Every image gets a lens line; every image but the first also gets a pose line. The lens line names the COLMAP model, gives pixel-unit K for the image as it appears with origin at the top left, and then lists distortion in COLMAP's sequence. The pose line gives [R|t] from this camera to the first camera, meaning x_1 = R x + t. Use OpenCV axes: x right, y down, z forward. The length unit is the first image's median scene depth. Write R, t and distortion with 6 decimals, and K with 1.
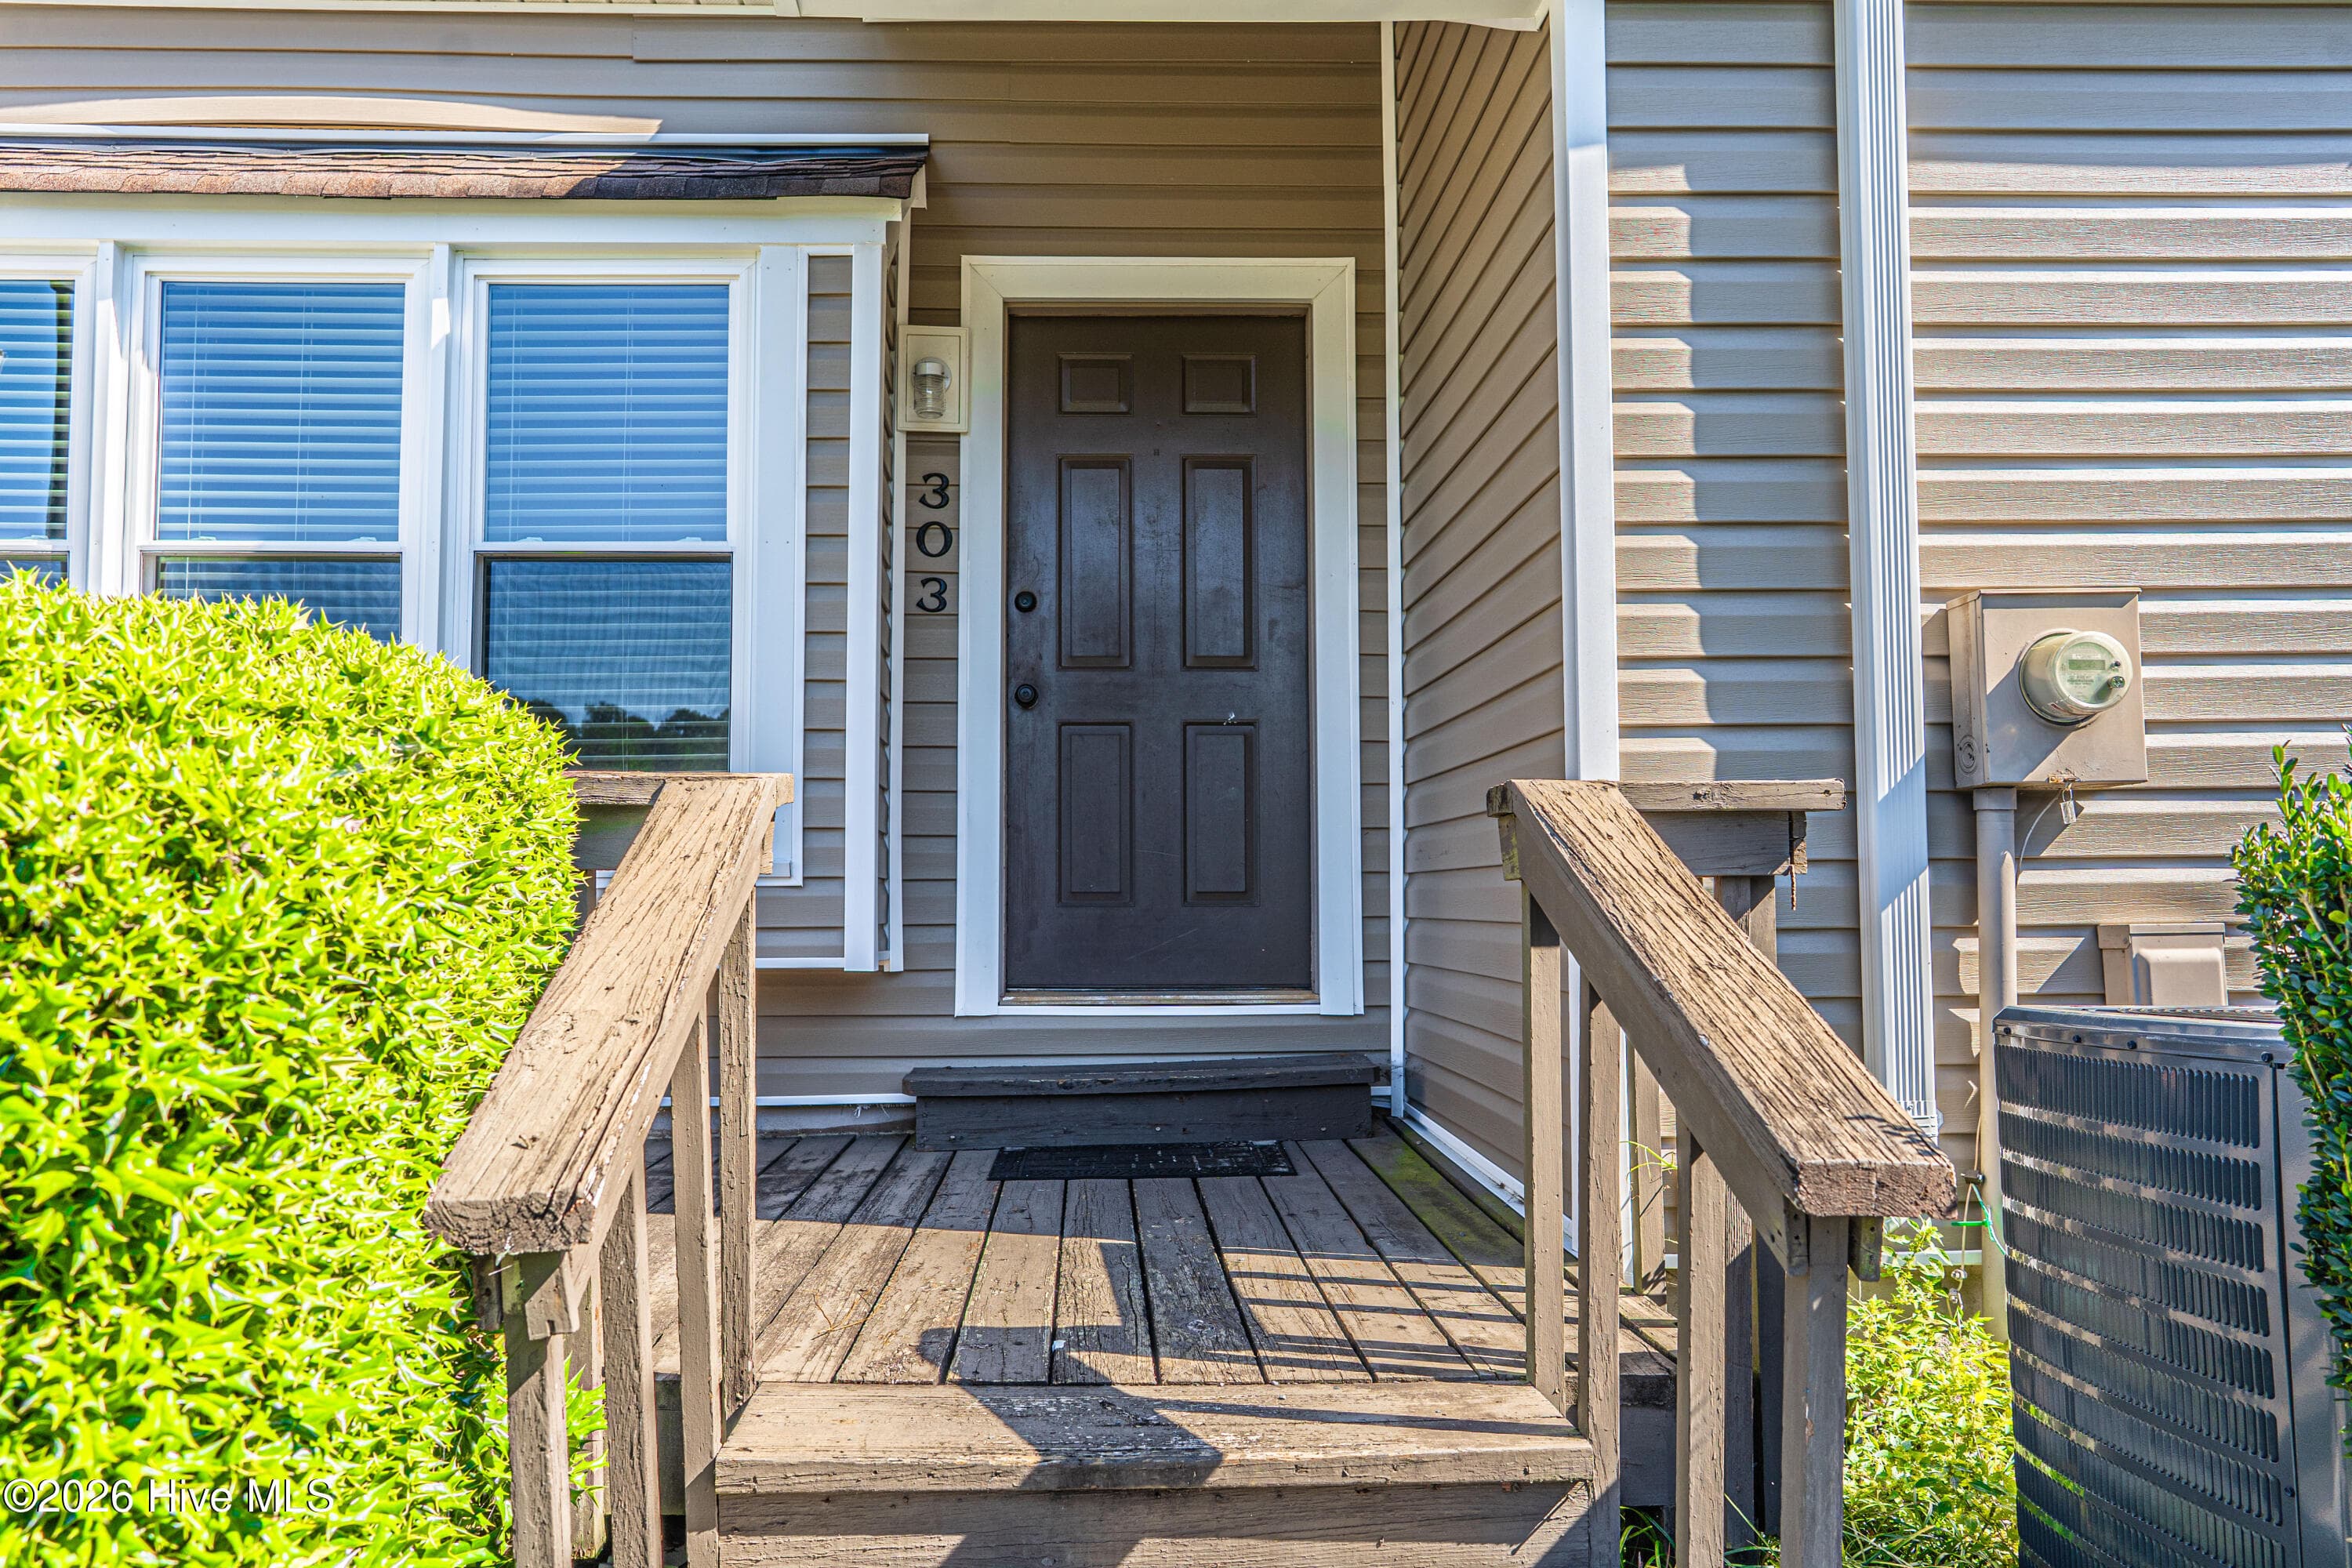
lens RADIAL K [[1657.9, 0, 1172.1], [0, 1657.9, 796.2], [0, 0, 1]] dist [-0.001903, -0.004008]
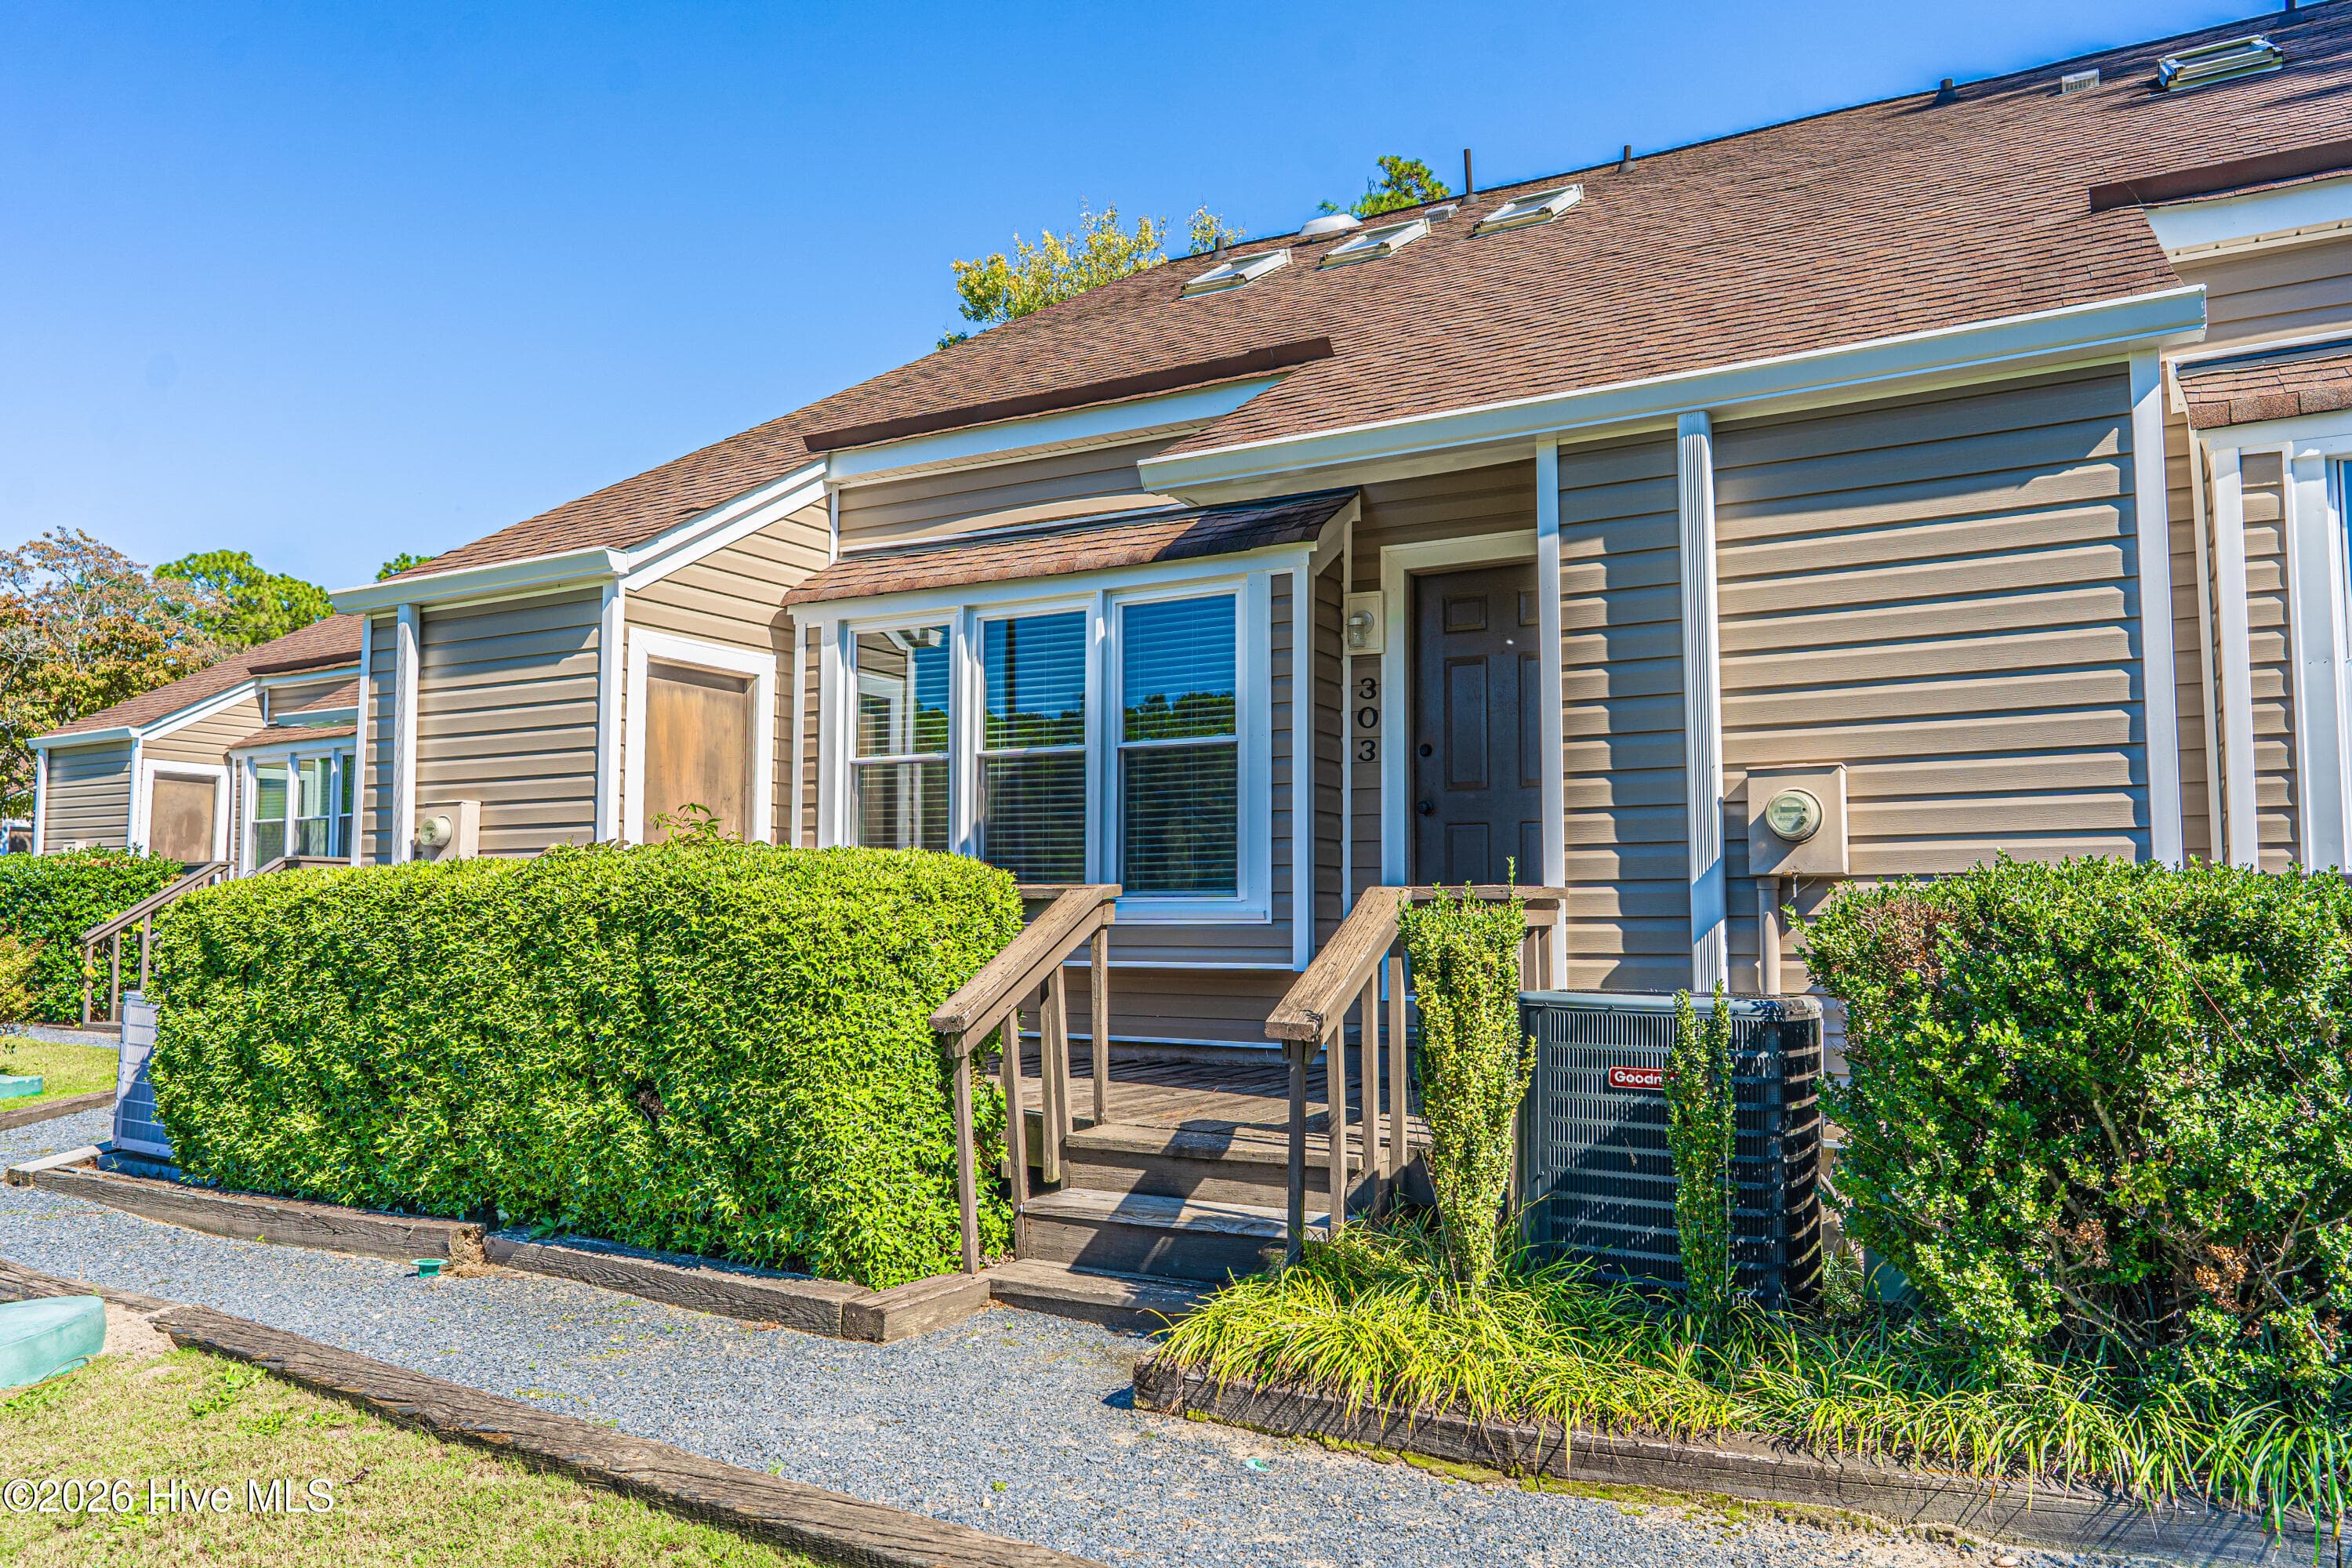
lens RADIAL K [[1562.6, 0, 1174.6], [0, 1562.6, 811.4], [0, 0, 1]] dist [-0.001246, 0.004698]
pose [[0.862453, -0.029878, -0.505255, 0.768096], [0.025528, 0.999553, -0.015532, -0.063036], [0.505493, 0.000498, 0.862831, -0.741968]]
